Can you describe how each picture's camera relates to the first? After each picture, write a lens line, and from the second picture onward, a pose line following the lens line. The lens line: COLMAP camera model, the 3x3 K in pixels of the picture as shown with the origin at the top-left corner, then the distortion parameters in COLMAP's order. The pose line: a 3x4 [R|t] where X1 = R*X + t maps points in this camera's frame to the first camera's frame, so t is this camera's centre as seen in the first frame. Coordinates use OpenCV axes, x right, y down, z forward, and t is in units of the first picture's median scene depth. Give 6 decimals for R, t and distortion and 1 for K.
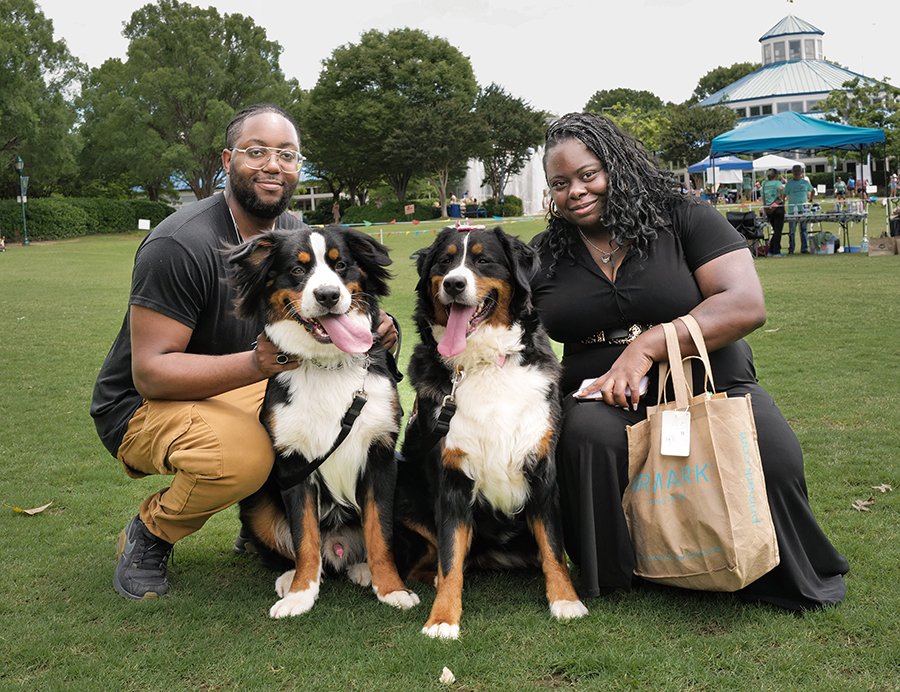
lens RADIAL K [[991.4, 0, 450.2], [0, 991.4, 345.7], [0, 0, 1]] dist [-0.022807, 0.000000]
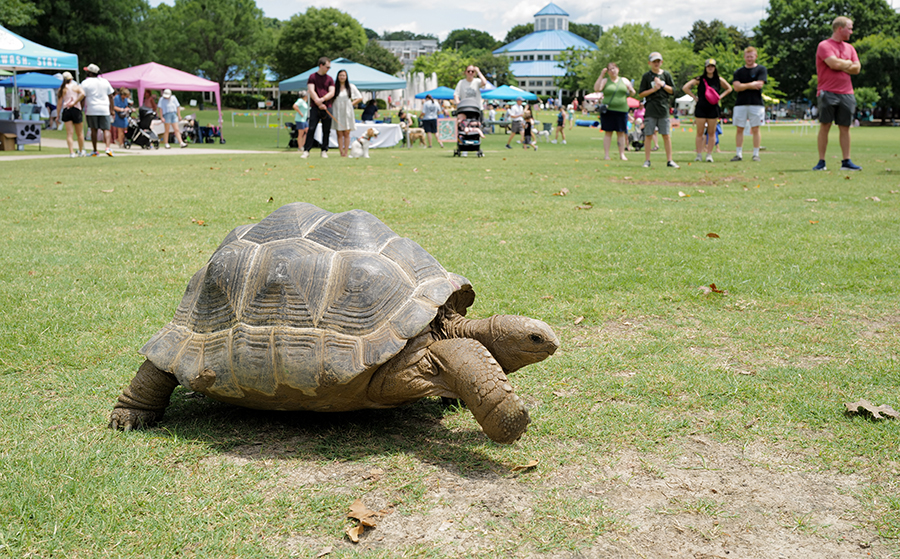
lens RADIAL K [[906.6, 0, 449.7], [0, 906.6, 280.3], [0, 0, 1]] dist [0.014570, 0.000000]
pose [[0.994850, 0.049266, 0.088579, 0.057698], [-0.055407, 0.996128, 0.068260, 0.075712], [-0.084873, -0.072817, 0.993727, -0.824461]]
